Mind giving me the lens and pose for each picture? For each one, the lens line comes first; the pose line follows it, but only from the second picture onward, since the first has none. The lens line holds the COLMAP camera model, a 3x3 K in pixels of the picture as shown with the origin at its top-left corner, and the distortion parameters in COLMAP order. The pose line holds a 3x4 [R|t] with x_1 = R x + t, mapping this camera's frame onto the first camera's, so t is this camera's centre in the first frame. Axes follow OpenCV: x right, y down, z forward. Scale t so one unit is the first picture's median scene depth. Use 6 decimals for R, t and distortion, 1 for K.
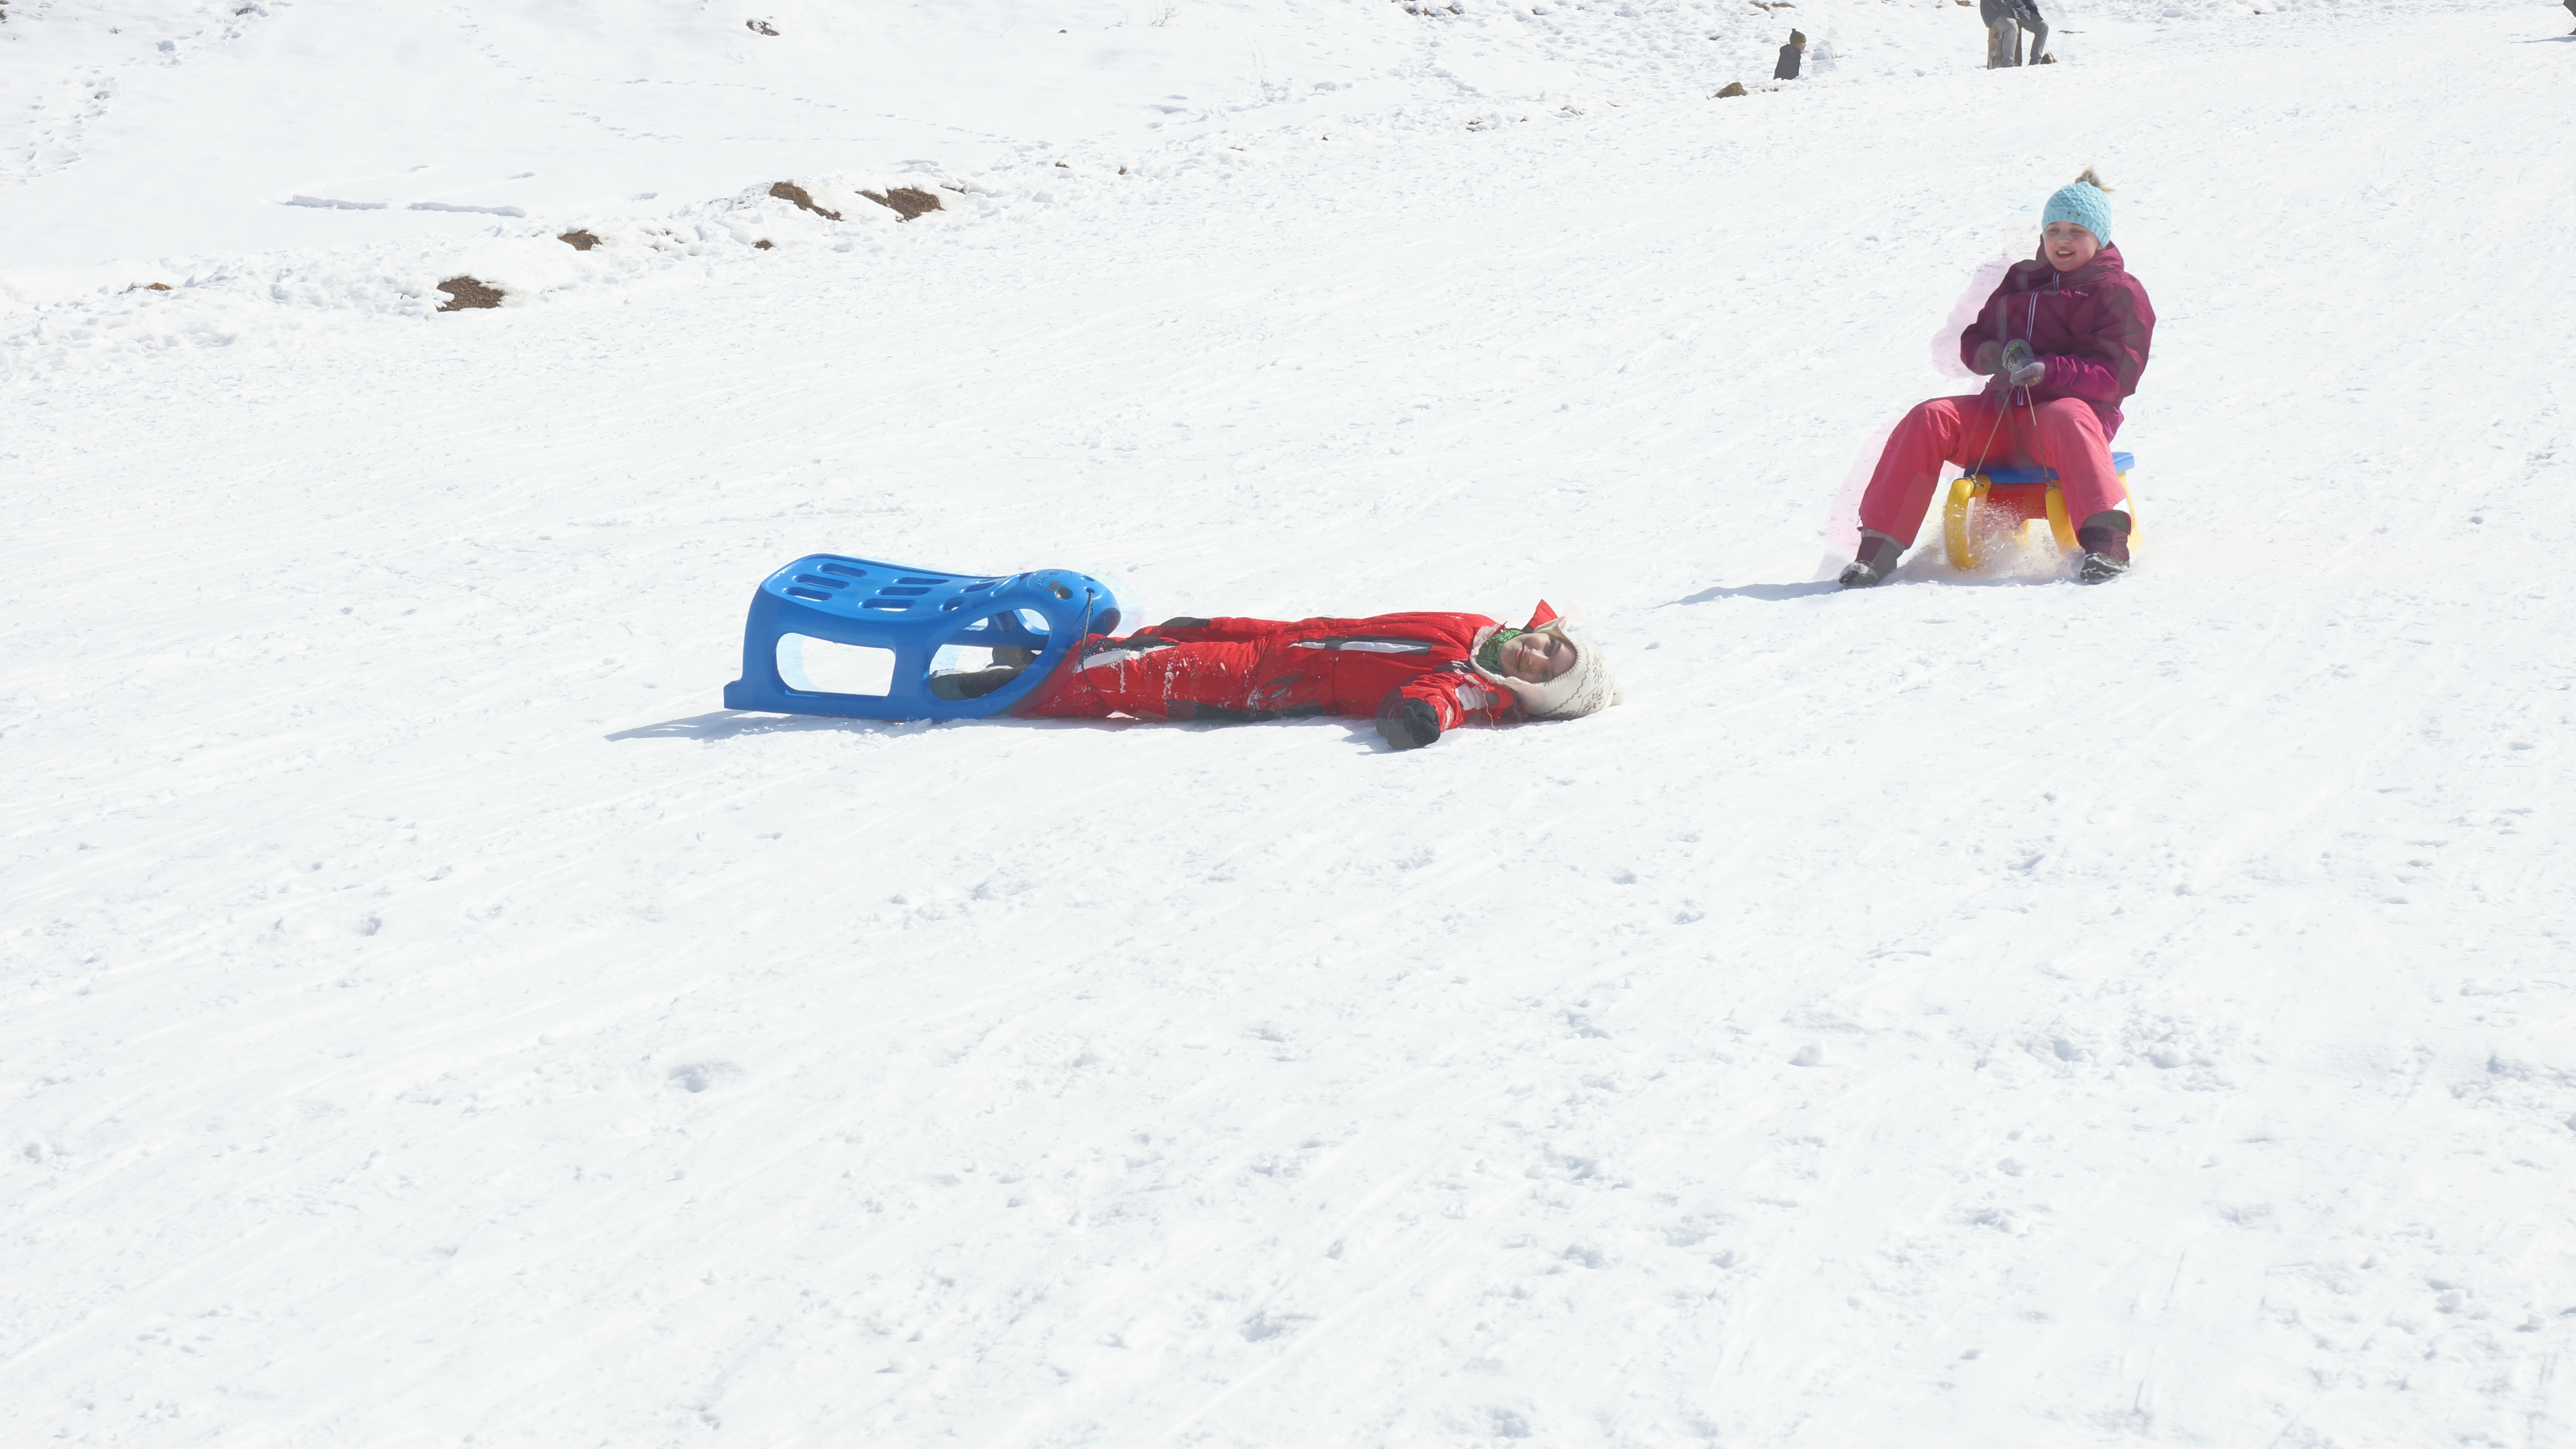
lens RADIAL K [[5474.4, 0, 1291.7], [0, 5474.4, 728.1], [0, 0, 1]] dist [0.144072, 0.000000]
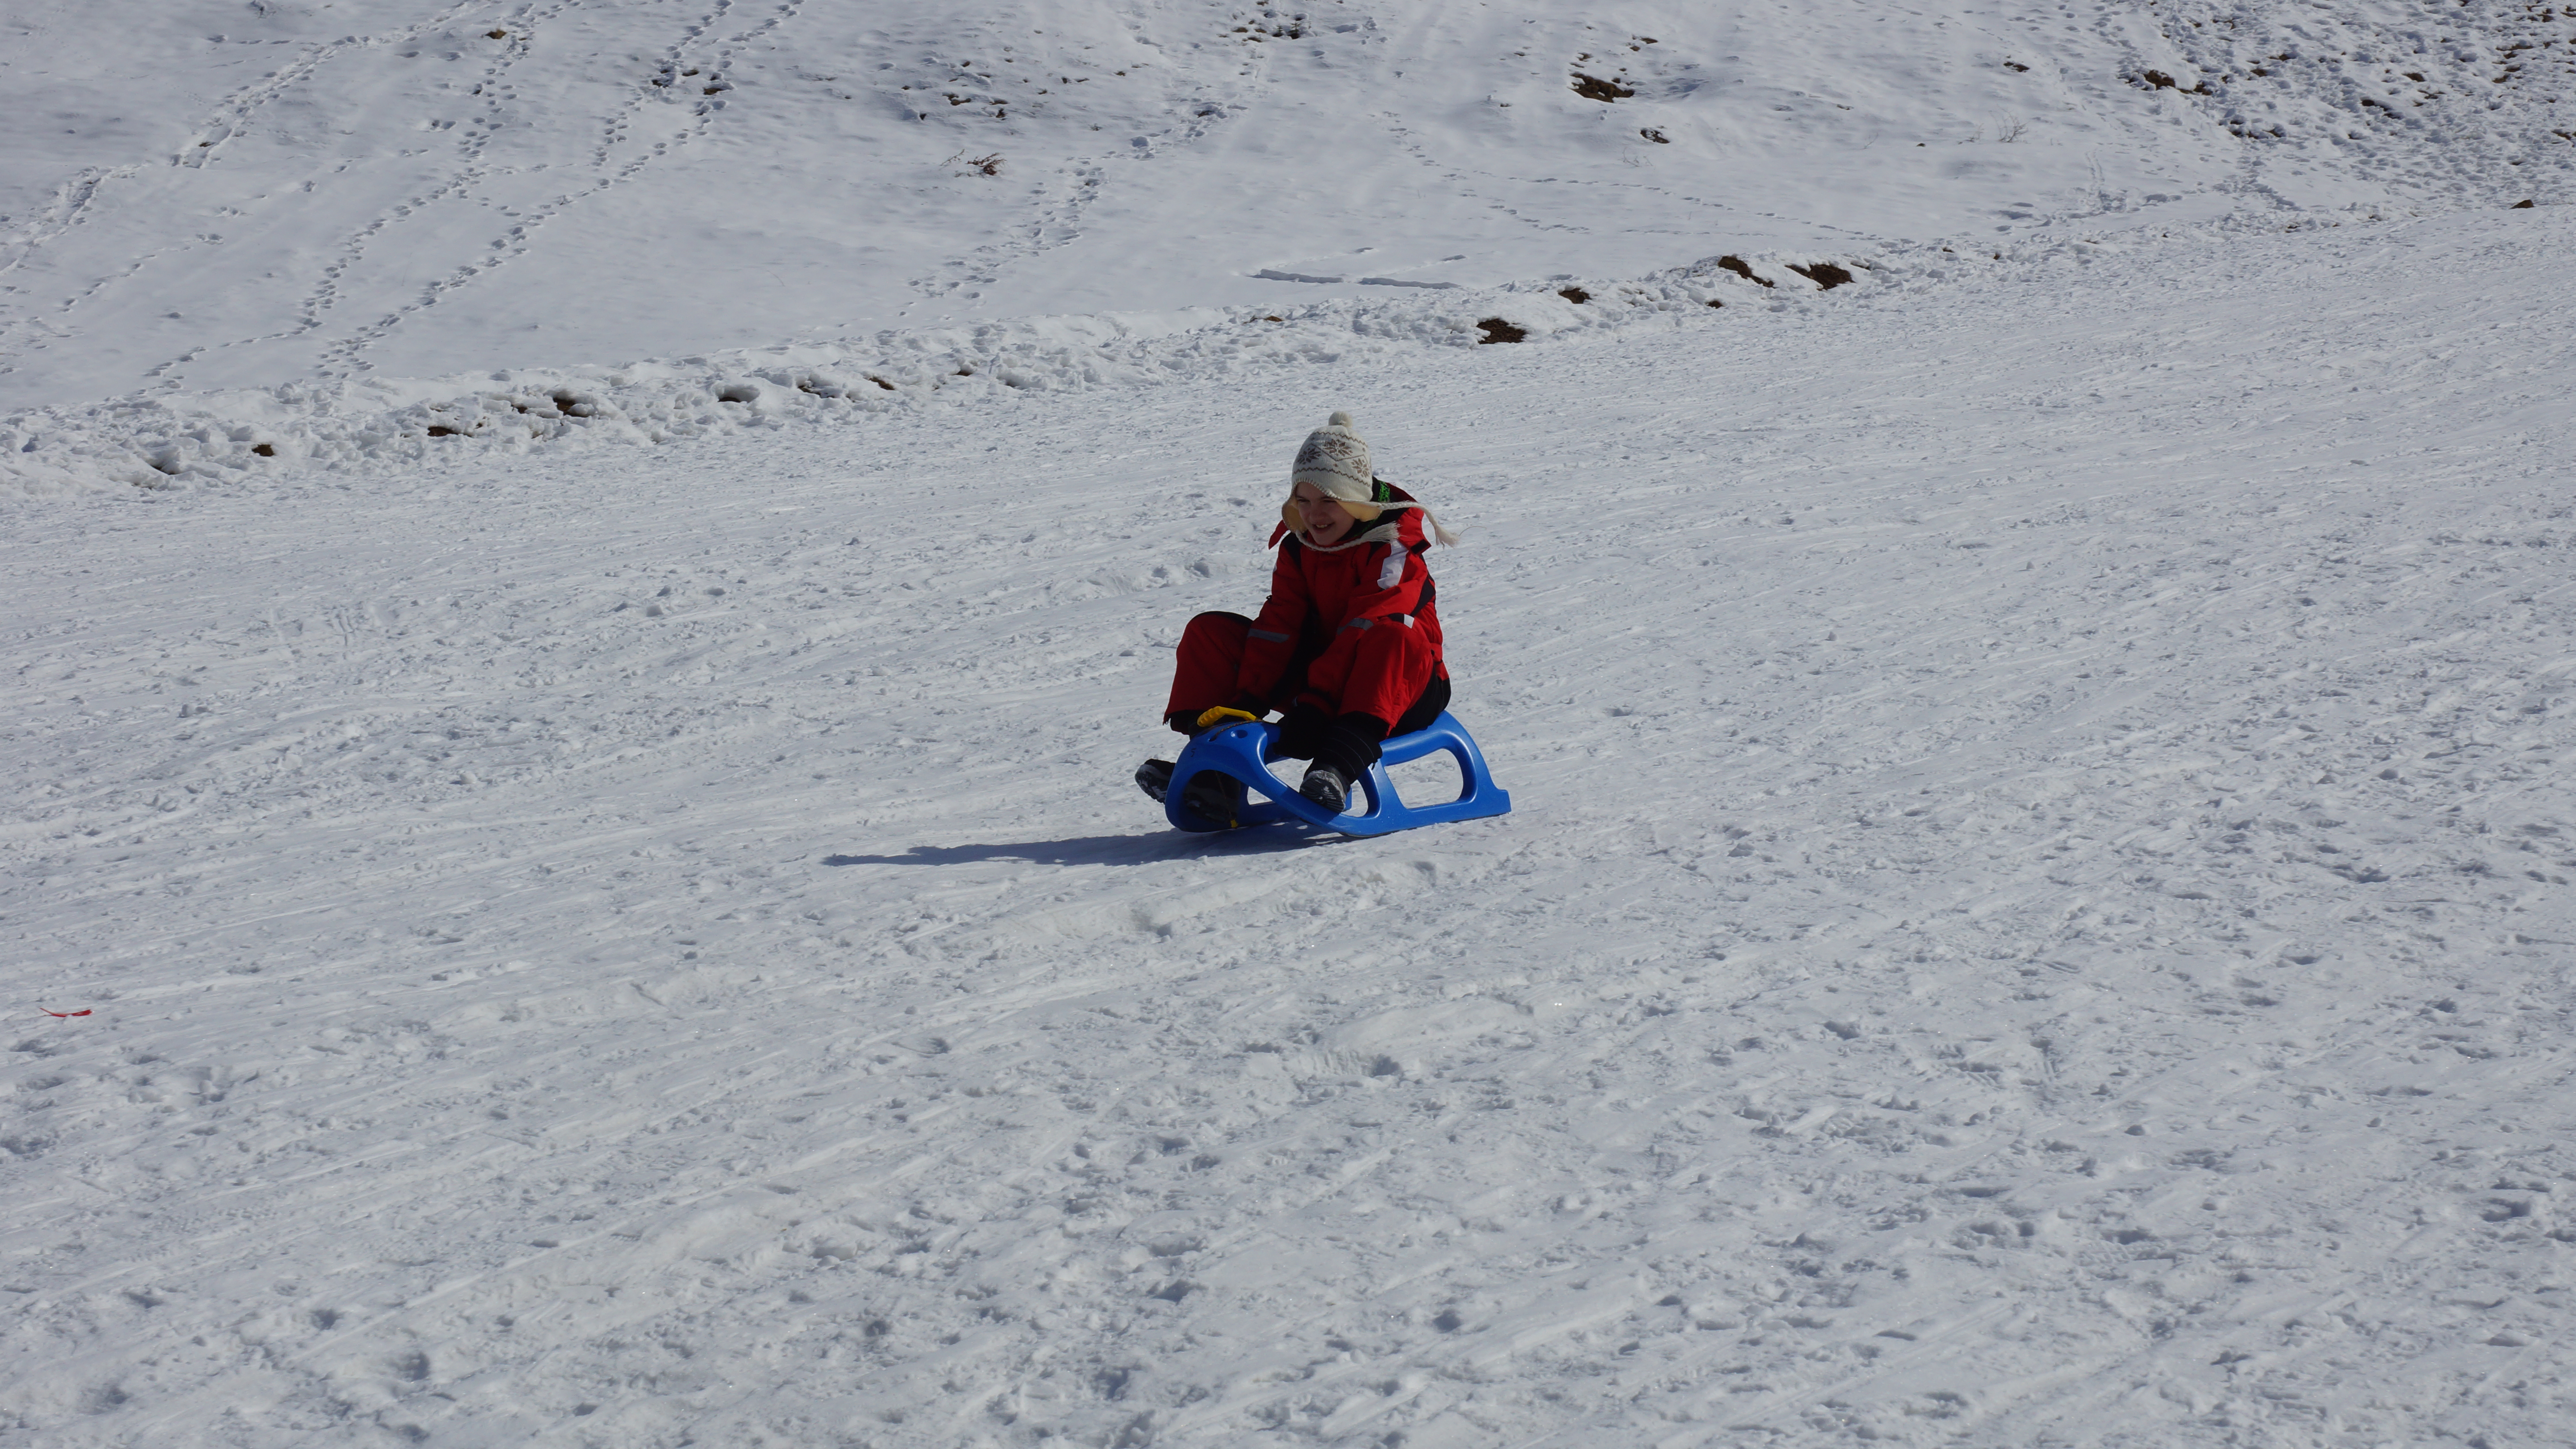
lens RADIAL K [[5601.0, 0, 1271.4], [0, 5601.0, 715.4], [0, 0, 1]] dist [0.168282, 0.000000]
pose [[0.989243, 0.040608, -0.140534, -0.011071], [-0.044167, 0.998775, -0.022299, 0.037194], [0.139456, 0.028266, 0.989825, -0.271291]]
